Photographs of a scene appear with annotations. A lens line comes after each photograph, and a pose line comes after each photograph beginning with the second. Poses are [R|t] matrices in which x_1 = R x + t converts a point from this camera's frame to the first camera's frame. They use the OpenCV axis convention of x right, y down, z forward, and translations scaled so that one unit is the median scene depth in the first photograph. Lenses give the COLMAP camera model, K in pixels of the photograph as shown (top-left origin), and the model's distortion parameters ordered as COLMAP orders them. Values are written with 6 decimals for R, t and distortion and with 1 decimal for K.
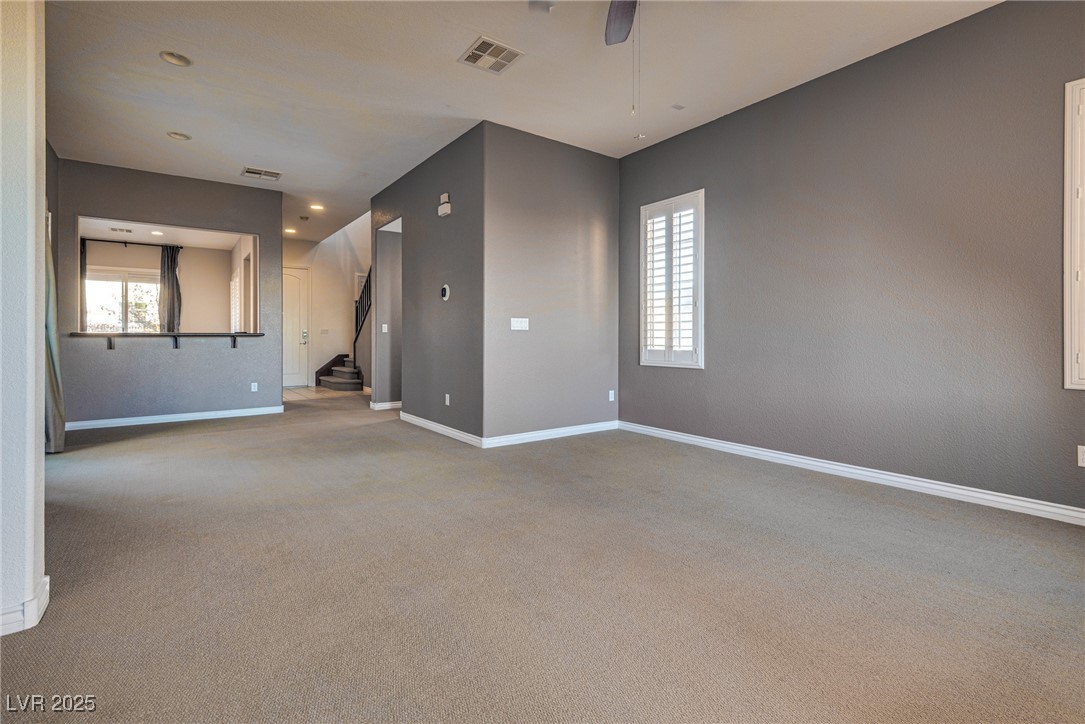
lens RADIAL K [[508.4, 0, 527.9], [0, 508.4, 350.9], [0, 0, 1]] dist [0.000758, -0.000332]
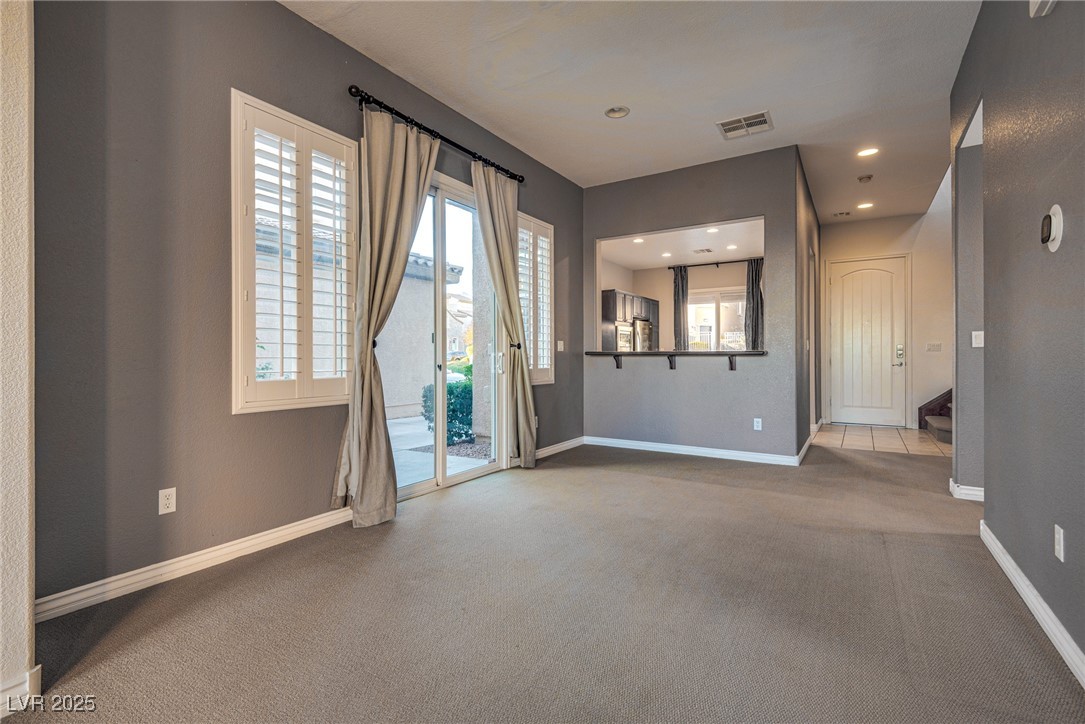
lens RADIAL K [[508.4, 0, 527.9], [0, 508.4, 350.9], [0, 0, 1]] dist [0.000758, -0.000332]
pose [[0.379056, -0.006309, -0.925352, 0.011560], [-0.028318, 0.999429, -0.018414, -0.008590], [0.924940, 0.033184, 0.378662, 0.303837]]
